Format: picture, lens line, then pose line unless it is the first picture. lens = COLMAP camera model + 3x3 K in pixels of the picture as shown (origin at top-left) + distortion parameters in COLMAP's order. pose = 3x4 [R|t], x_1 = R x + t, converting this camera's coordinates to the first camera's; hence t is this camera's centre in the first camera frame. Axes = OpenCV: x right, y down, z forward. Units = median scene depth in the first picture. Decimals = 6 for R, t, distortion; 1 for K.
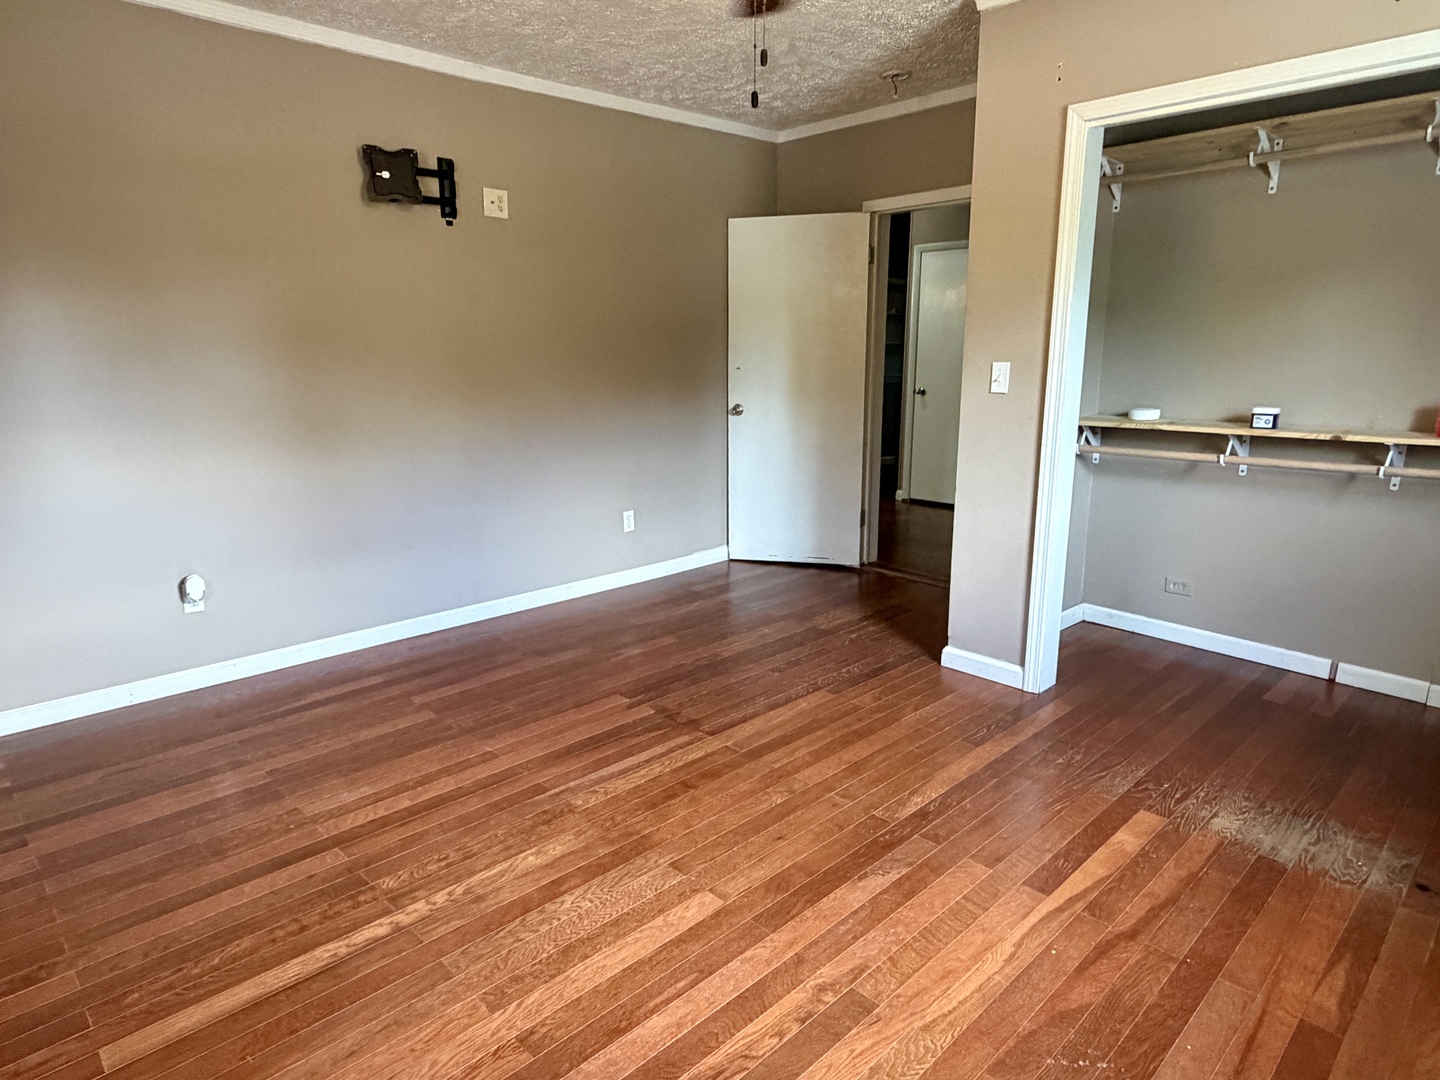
lens RADIAL K [[866.6, 0, 712.9], [0, 866.6, 544.5], [0, 0, 1]] dist [-0.001984, -0.000646]
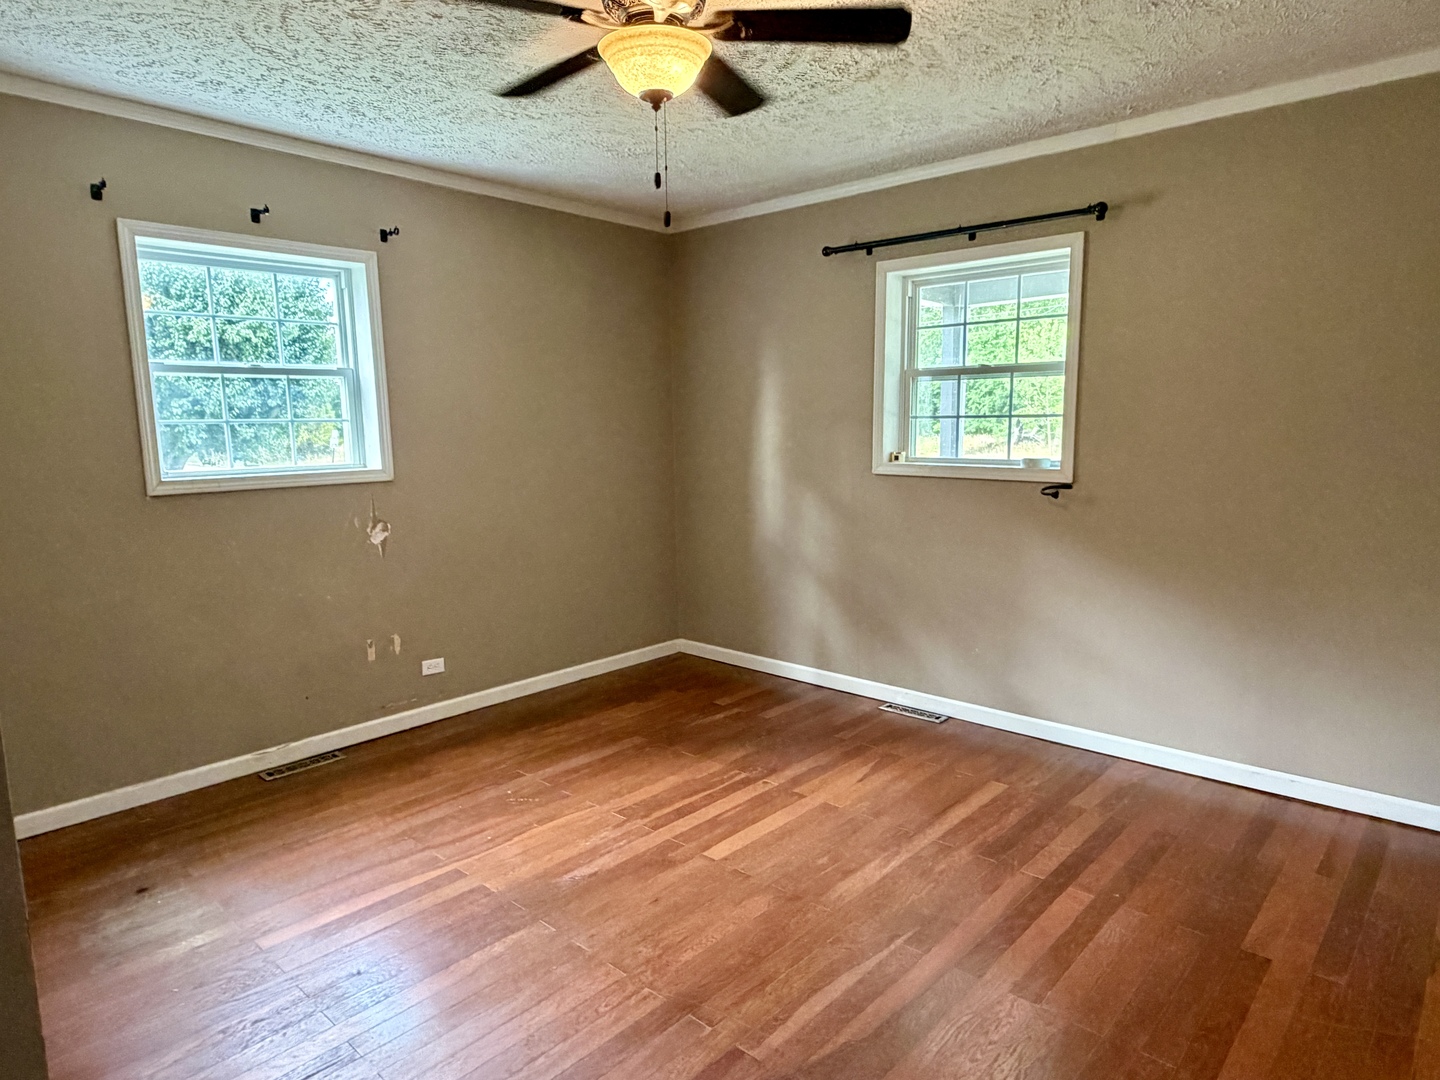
lens RADIAL K [[866.6, 0, 712.9], [0, 866.6, 544.5], [0, 0, 1]] dist [-0.001984, -0.000646]
pose [[-0.998196, 0.024802, -0.054670, 0.036776], [0.003811, 0.935010, 0.354602, -0.321710], [0.059912, 0.353754, -0.933418, 1.292569]]
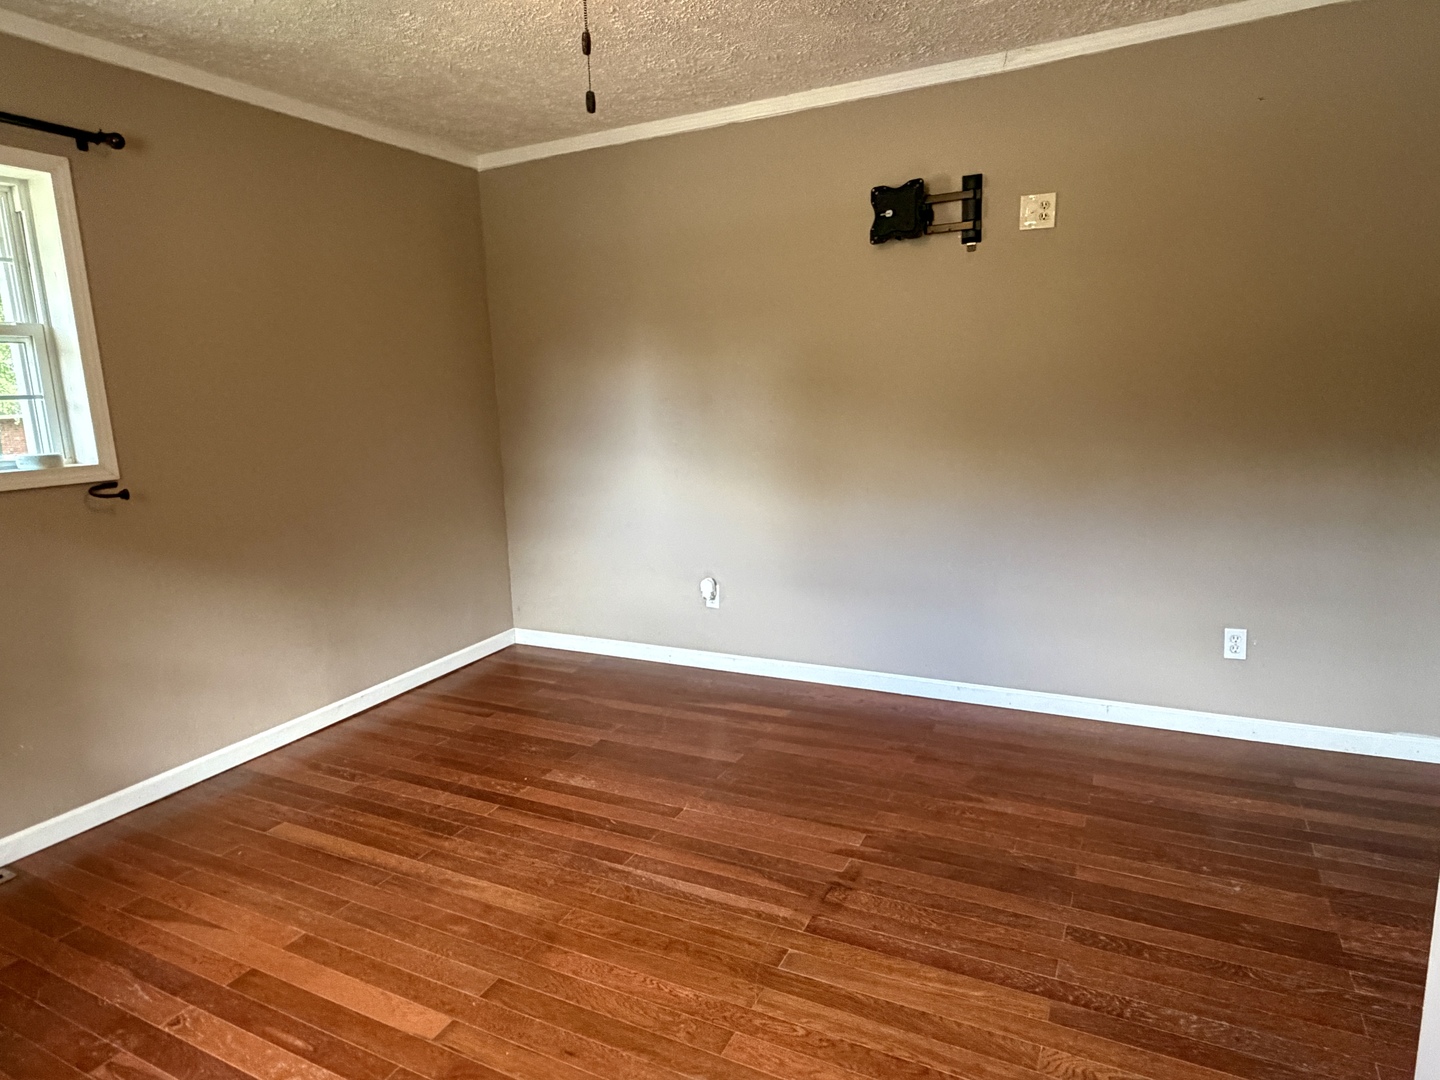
lens RADIAL K [[866.6, 0, 712.9], [0, 866.6, 544.5], [0, 0, 1]] dist [-0.001984, -0.000646]
pose [[0.321213, 0.169210, -0.931767, 0.530051], [-0.175742, 0.977468, 0.116925, -0.151861], [0.930557, 0.126193, 0.343713, 0.553465]]
